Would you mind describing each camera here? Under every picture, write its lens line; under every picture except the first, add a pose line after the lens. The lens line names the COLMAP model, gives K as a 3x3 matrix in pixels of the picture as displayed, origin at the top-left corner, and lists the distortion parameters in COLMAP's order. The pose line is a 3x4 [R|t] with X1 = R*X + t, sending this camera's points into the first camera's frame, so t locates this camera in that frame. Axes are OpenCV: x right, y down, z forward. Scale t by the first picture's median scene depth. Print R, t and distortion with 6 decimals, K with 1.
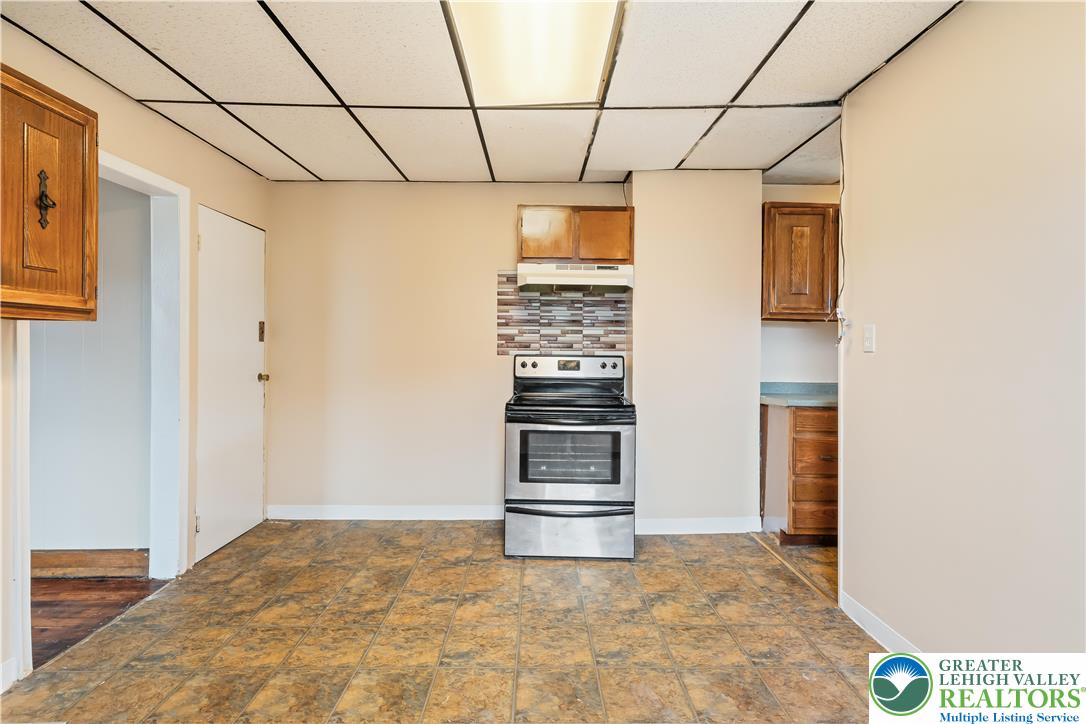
lens RADIAL K [[520.2, 0, 545.0], [0, 520.2, 351.5], [0, 0, 1]] dist [-0.001093, -0.000615]
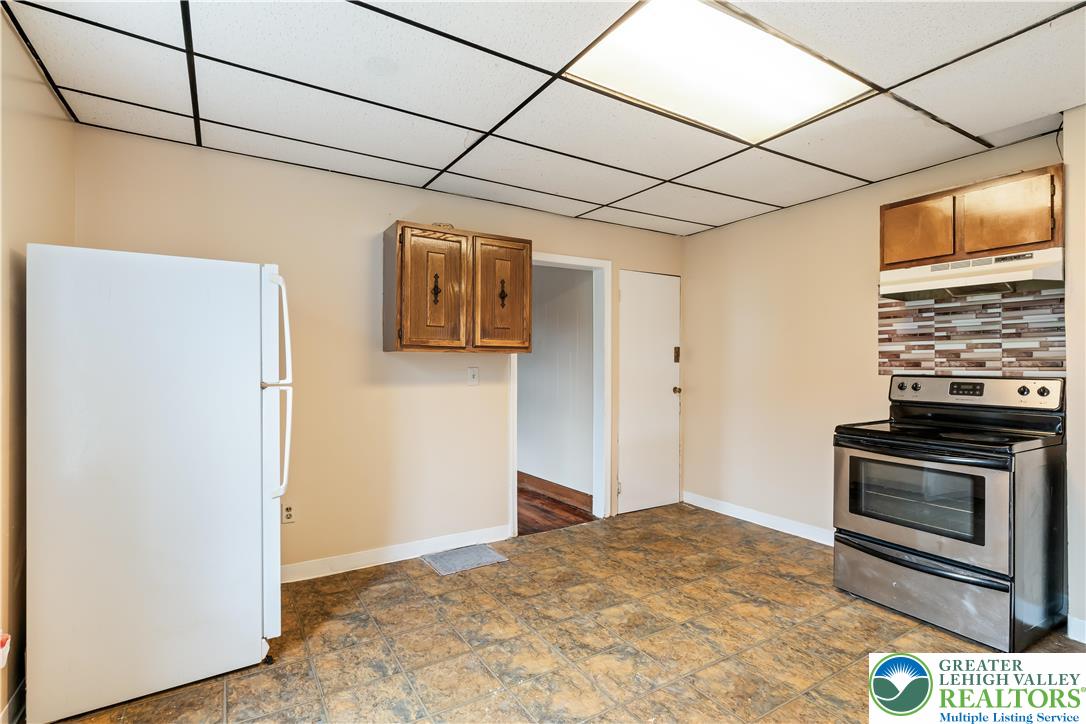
lens RADIAL K [[520.2, 0, 539.5], [0, 520.2, 364.9], [0, 0, 1]] dist [-0.001093, -0.000615]
pose [[0.510111, -0.006047, -0.860088, 0.472699], [-0.004455, 0.999943, -0.009672, 0.001304], [0.860097, 0.008765, 0.510055, 0.054703]]
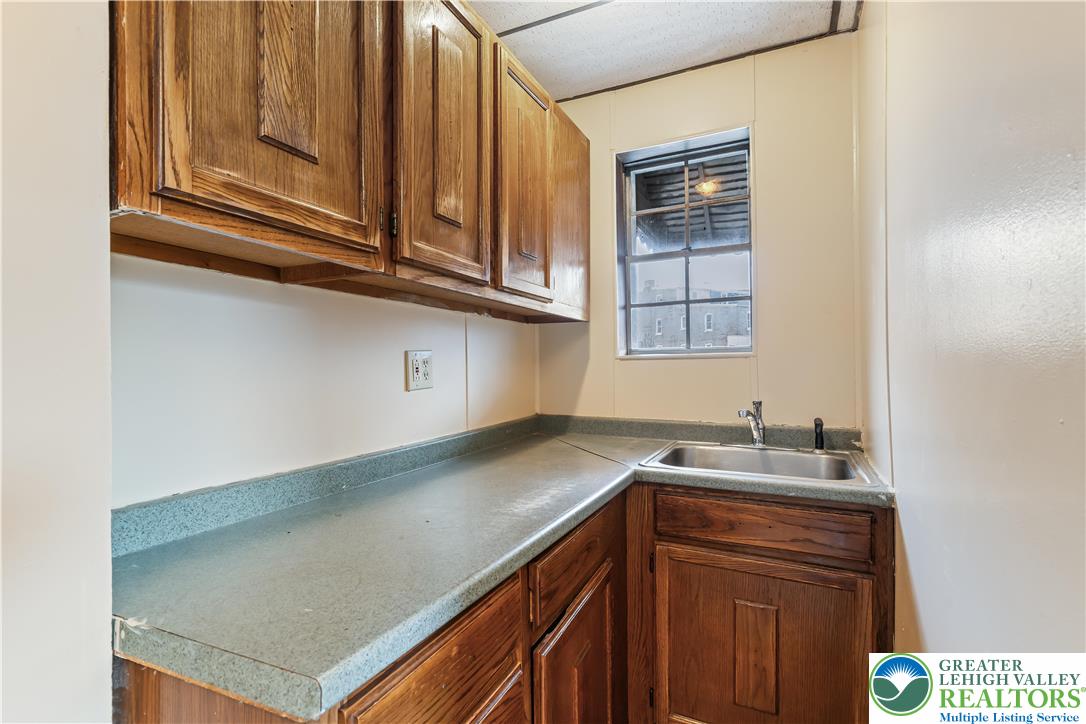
lens RADIAL K [[520.2, 0, 541.2], [0, 520.2, 362.6], [0, 0, 1]] dist [-0.001093, -0.000615]
pose [[0.445997, -0.010995, 0.894967, 0.372259], [0.020882, 0.999780, 0.001876, -0.008138], [-0.894791, 0.017852, 0.446128, 0.915872]]
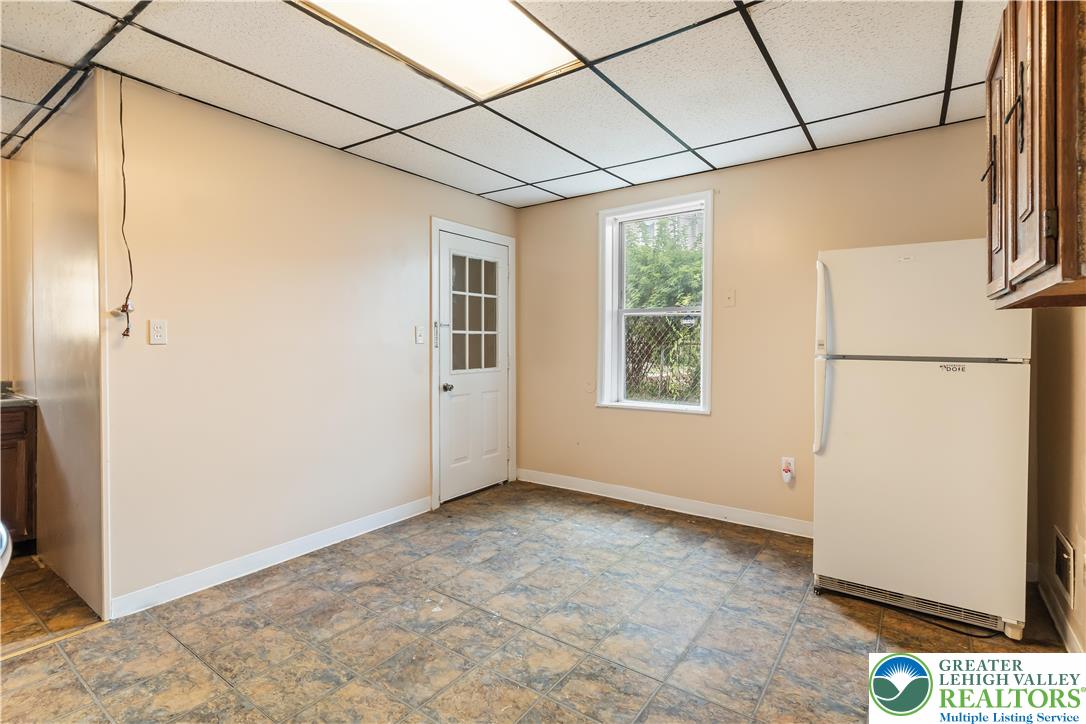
lens RADIAL K [[520.2, 0, 535.6], [0, 520.2, 344.1], [0, 0, 1]] dist [-0.001093, -0.000615]
pose [[-0.797136, -0.005792, 0.603772, -0.501015], [0.002867, 0.999906, 0.013377, -0.008074], [-0.603793, 0.012394, -0.797045, 1.068046]]
